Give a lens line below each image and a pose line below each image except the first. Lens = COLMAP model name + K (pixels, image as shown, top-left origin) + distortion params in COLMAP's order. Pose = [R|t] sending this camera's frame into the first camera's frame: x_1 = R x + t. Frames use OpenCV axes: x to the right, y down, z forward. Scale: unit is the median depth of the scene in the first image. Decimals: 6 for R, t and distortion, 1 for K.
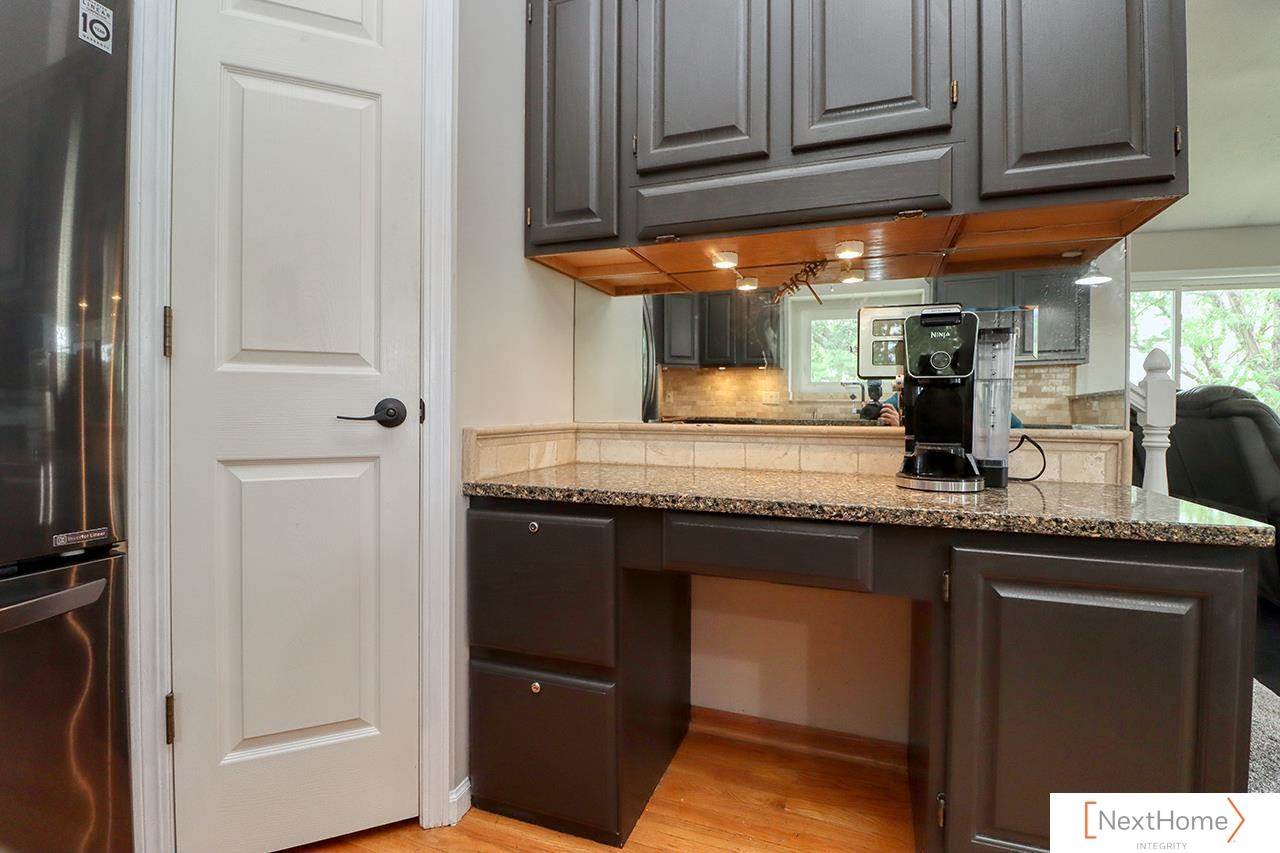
lens RADIAL K [[591.3, 0, 644.5], [0, 591.3, 417.1], [0, 0, 1]] dist [-0.000975, -0.013378]
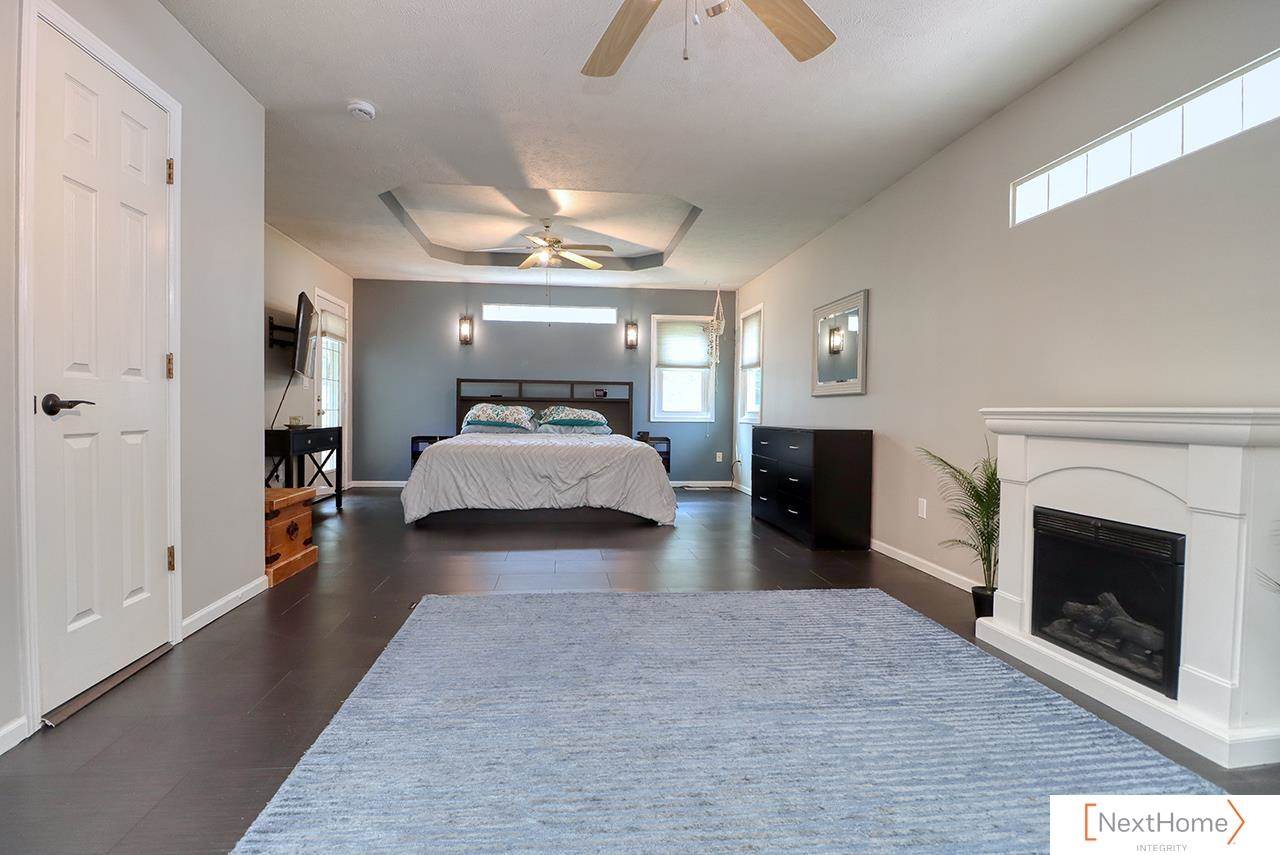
lens RADIAL K [[591.3, 0, 644.5], [0, 591.3, 418.1], [0, 0, 1]] dist [-0.000975, -0.013378]
pose [[0.279514, -0.015835, 0.960011, -1.716284], [-0.002083, 0.999852, 0.017099, 0.000422], [-0.960139, -0.006779, 0.279439, -0.863754]]
